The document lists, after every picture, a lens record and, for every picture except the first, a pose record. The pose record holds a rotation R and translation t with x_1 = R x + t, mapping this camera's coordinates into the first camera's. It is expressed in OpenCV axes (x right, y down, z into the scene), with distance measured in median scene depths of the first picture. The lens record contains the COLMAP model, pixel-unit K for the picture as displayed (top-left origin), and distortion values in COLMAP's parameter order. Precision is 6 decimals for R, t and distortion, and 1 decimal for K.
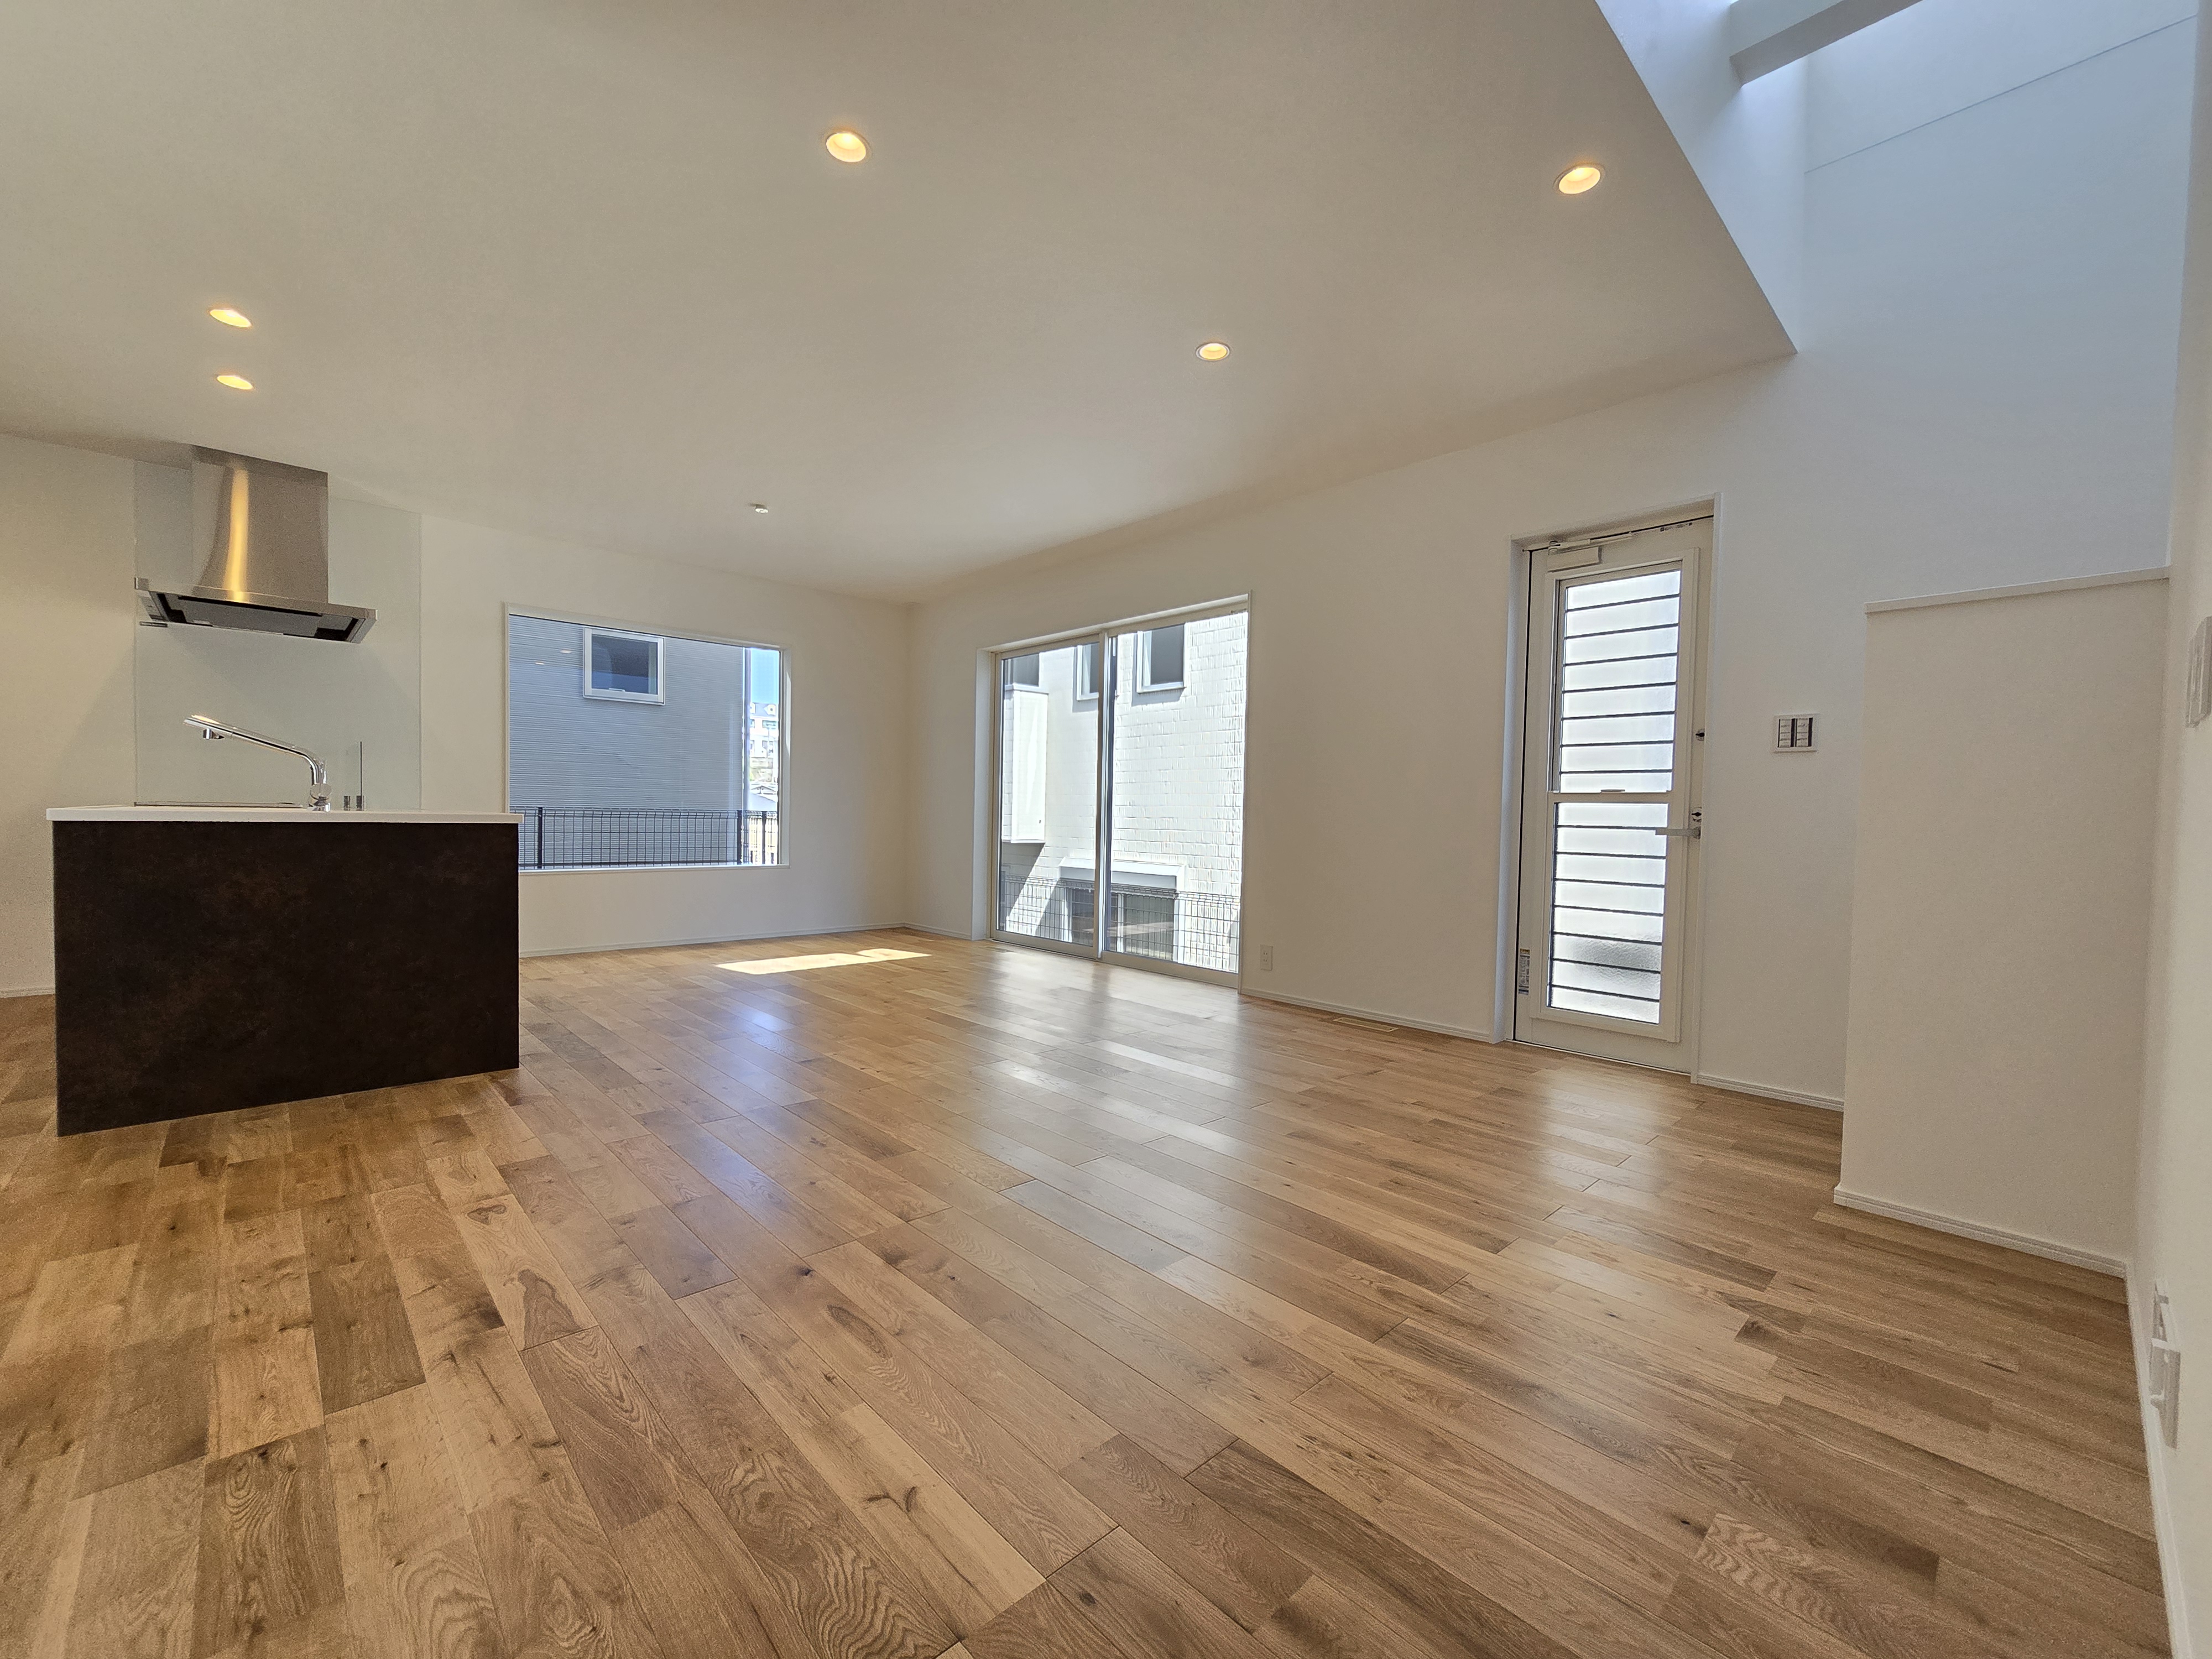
lens RADIAL K [[907.3, 0, 1105.0], [0, 907.3, 850.8], [0, 0, 1]] dist [-0.004856, 0.001758]
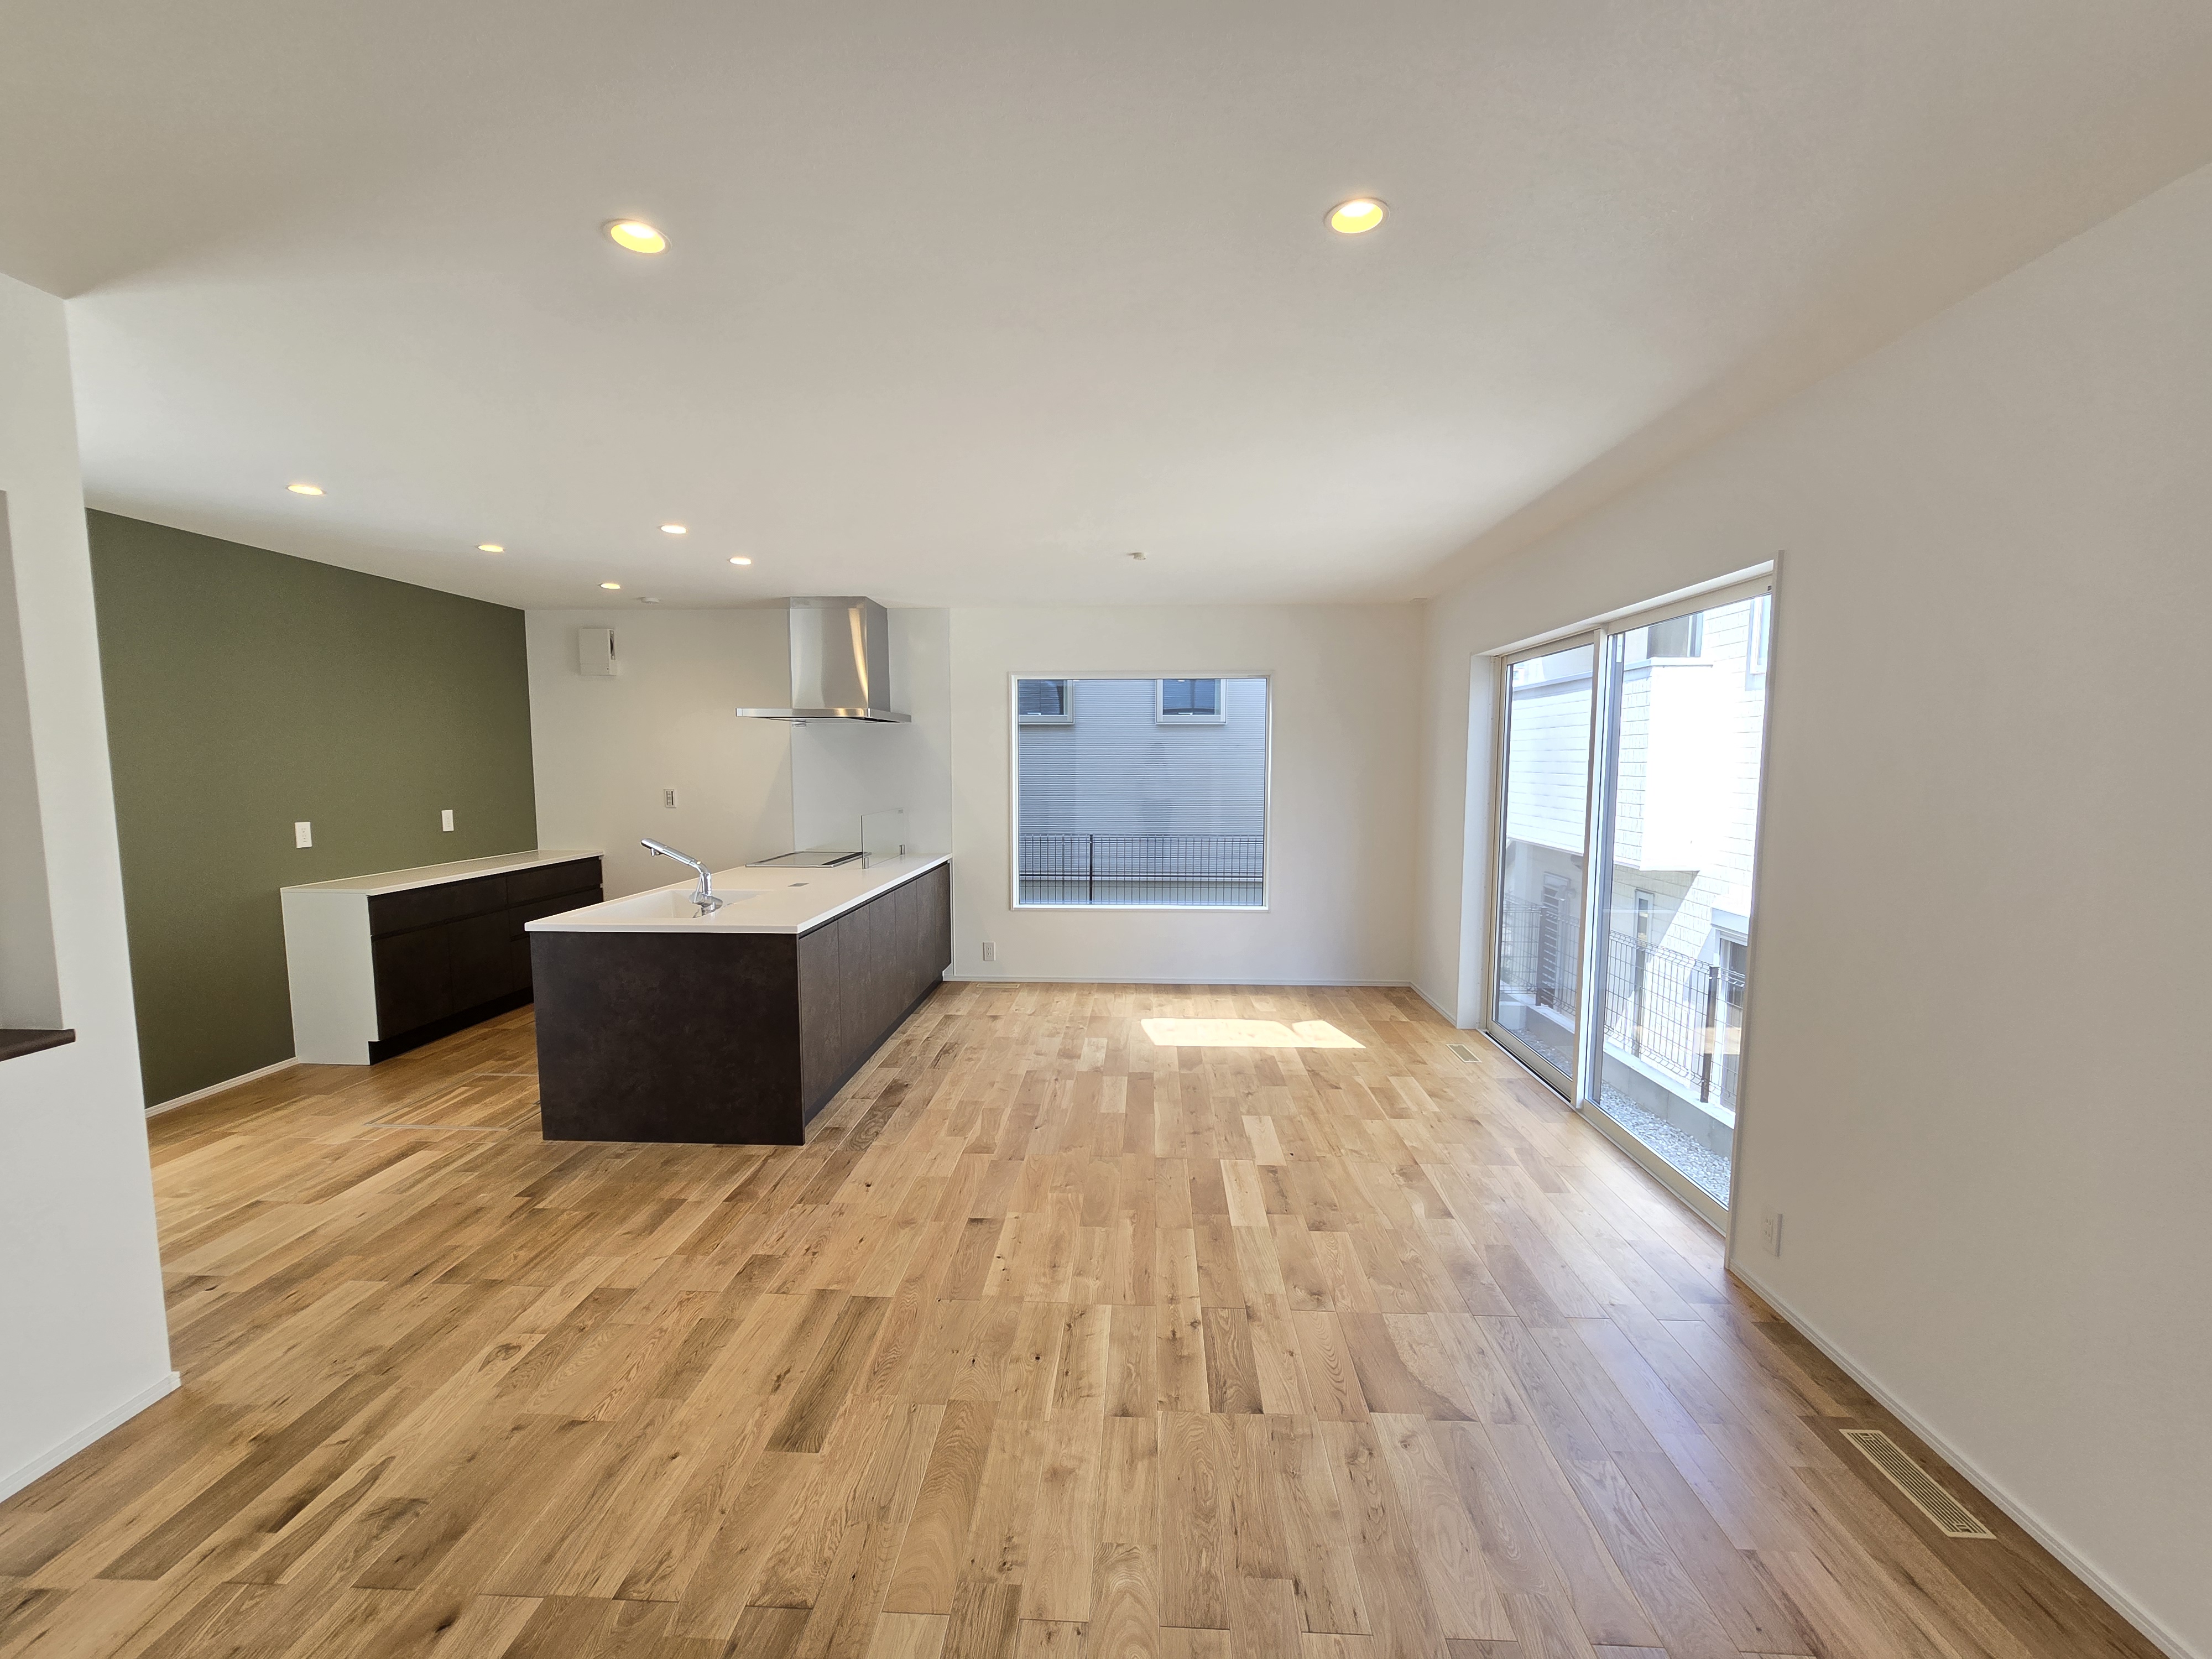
lens RADIAL K [[907.3, 0, 1103.8], [0, 907.3, 841.9], [0, 0, 1]] dist [-0.004856, 0.001758]
pose [[0.698085, 0.045978, -0.714537, 0.463556], [-0.016528, 0.998705, 0.048116, -0.228583], [0.715824, -0.021779, 0.697941, 0.560427]]
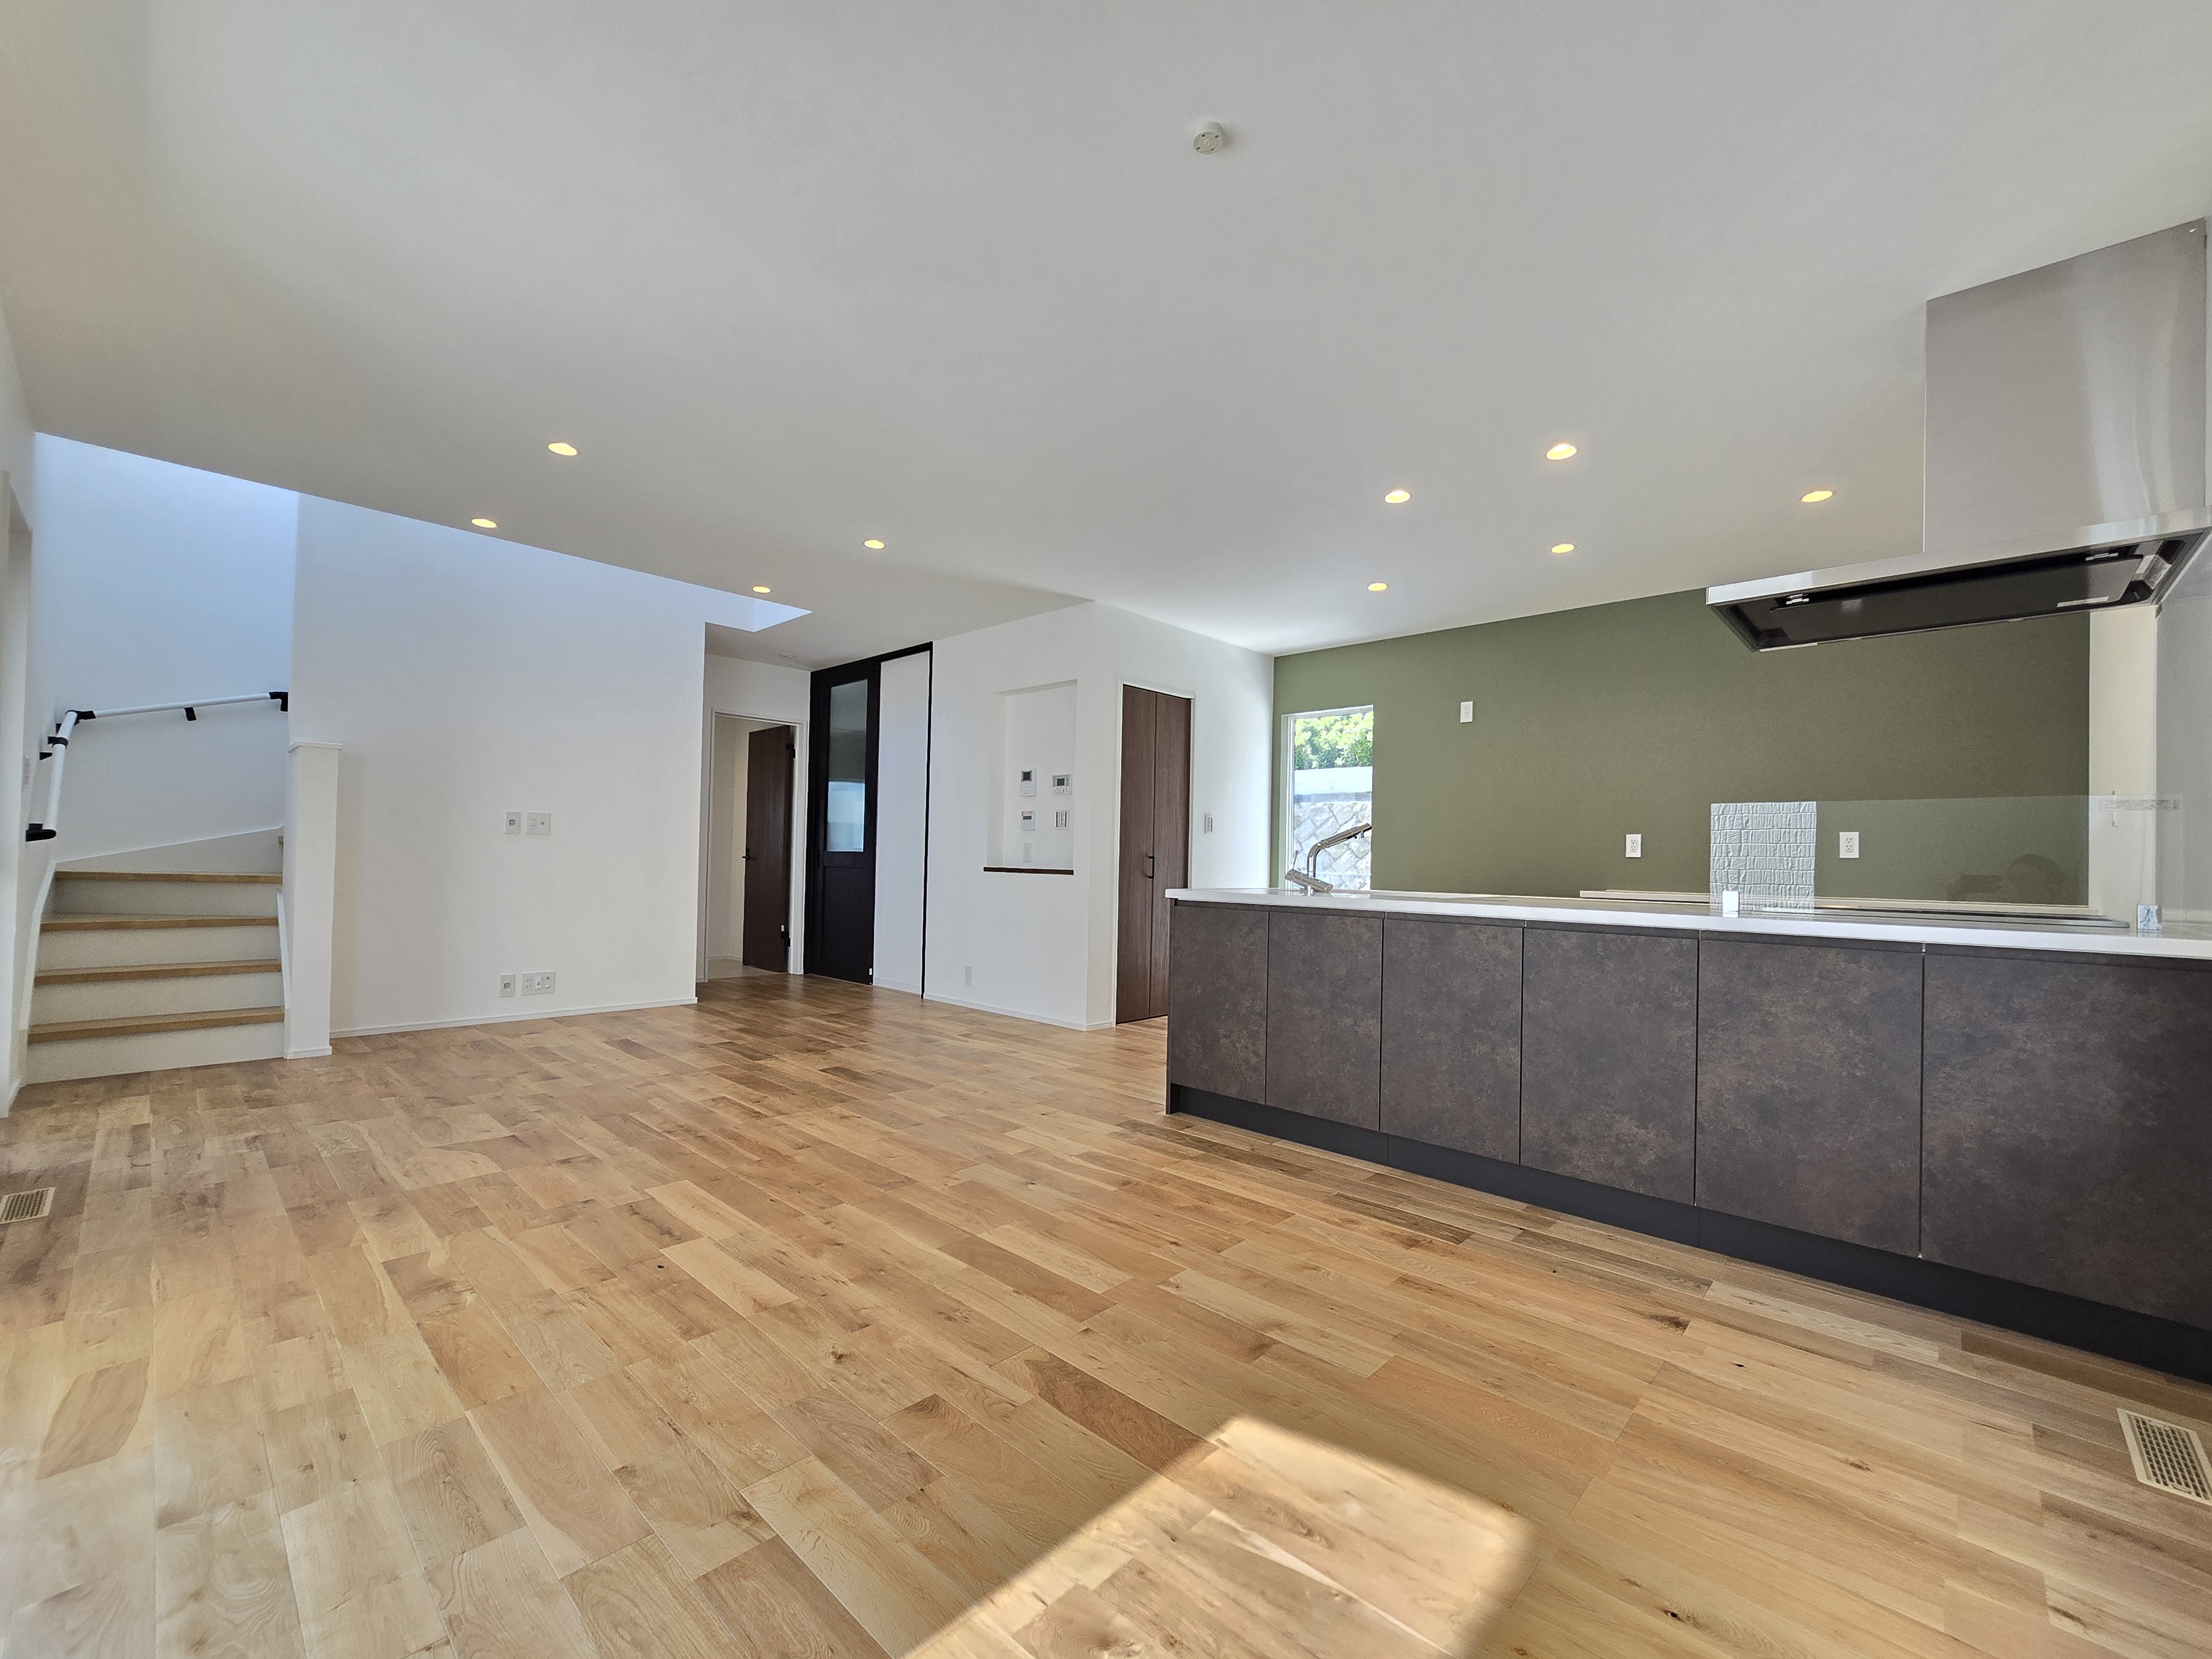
lens RADIAL K [[907.3, 0, 1109.6], [0, 907.3, 856.2], [0, 0, 1]] dist [-0.004856, 0.001758]
pose [[-0.996675, -0.040707, -0.070578, -0.558552], [-0.043155, 0.998506, 0.033507, -0.132557], [0.069109, 0.036441, -0.996943, 2.420560]]
